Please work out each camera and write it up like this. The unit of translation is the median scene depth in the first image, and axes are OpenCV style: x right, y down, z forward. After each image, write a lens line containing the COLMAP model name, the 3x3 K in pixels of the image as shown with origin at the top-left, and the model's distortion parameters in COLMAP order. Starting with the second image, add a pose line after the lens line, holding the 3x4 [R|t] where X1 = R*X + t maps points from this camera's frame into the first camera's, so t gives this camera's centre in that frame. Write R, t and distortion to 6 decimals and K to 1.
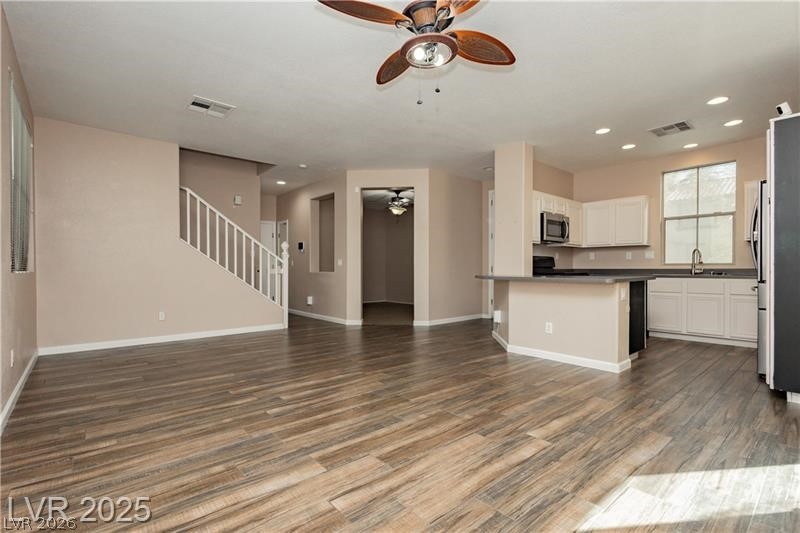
lens RADIAL K [[390.1, 0, 400.0], [0, 390.1, 266.5], [0, 0, 1]] dist [0.003734, 0.000512]
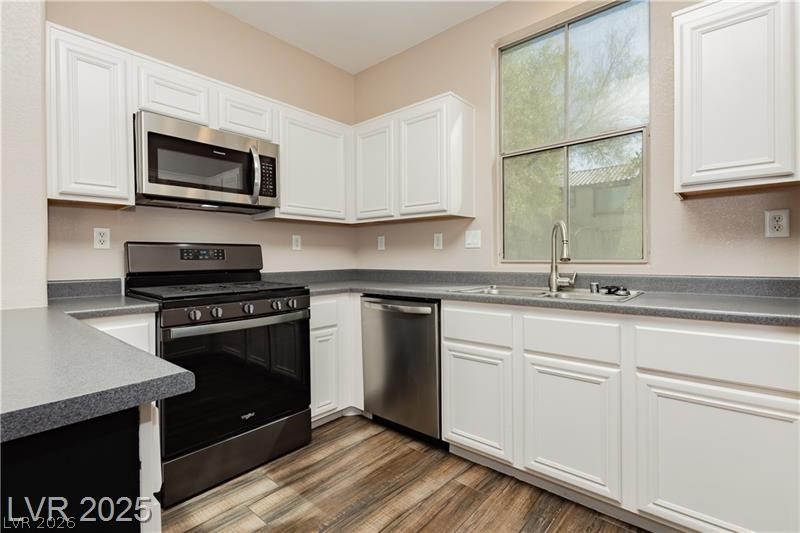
lens RADIAL K [[377.7, 0, 399.2], [0, 377.7, 255.8], [0, 0, 1]] dist [-0.002247, -0.000237]
pose [[0.988088, -0.006455, 0.153757, 0.538621], [0.005531, 0.999964, 0.006435, -0.015743], [-0.153793, -0.005508, 0.988088, 0.649053]]
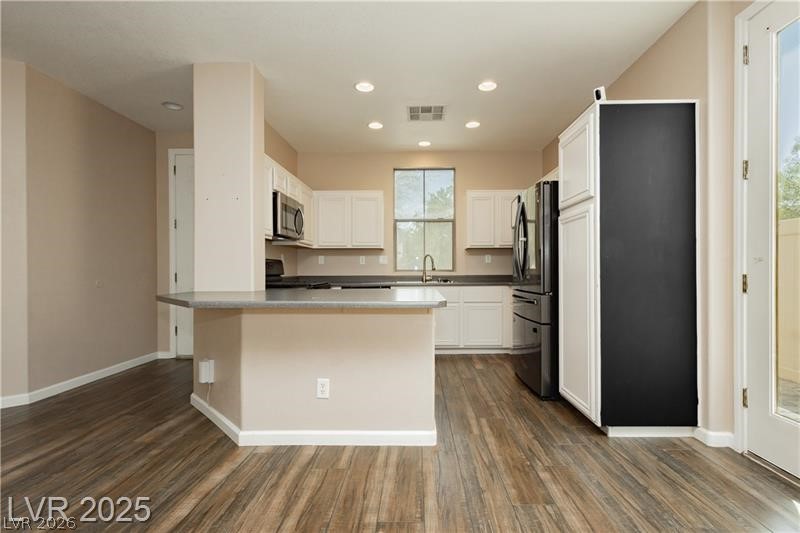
lens RADIAL K [[373.6, 0, 405.2], [0, 373.6, 272.0], [0, 0, 1]] dist [0.002333, 0.000426]
pose [[0.668183, -0.004745, 0.743982, 0.048609], [-0.004068, 0.999941, 0.010030, -0.011527], [-0.743986, -0.009728, 0.668124, 0.428979]]
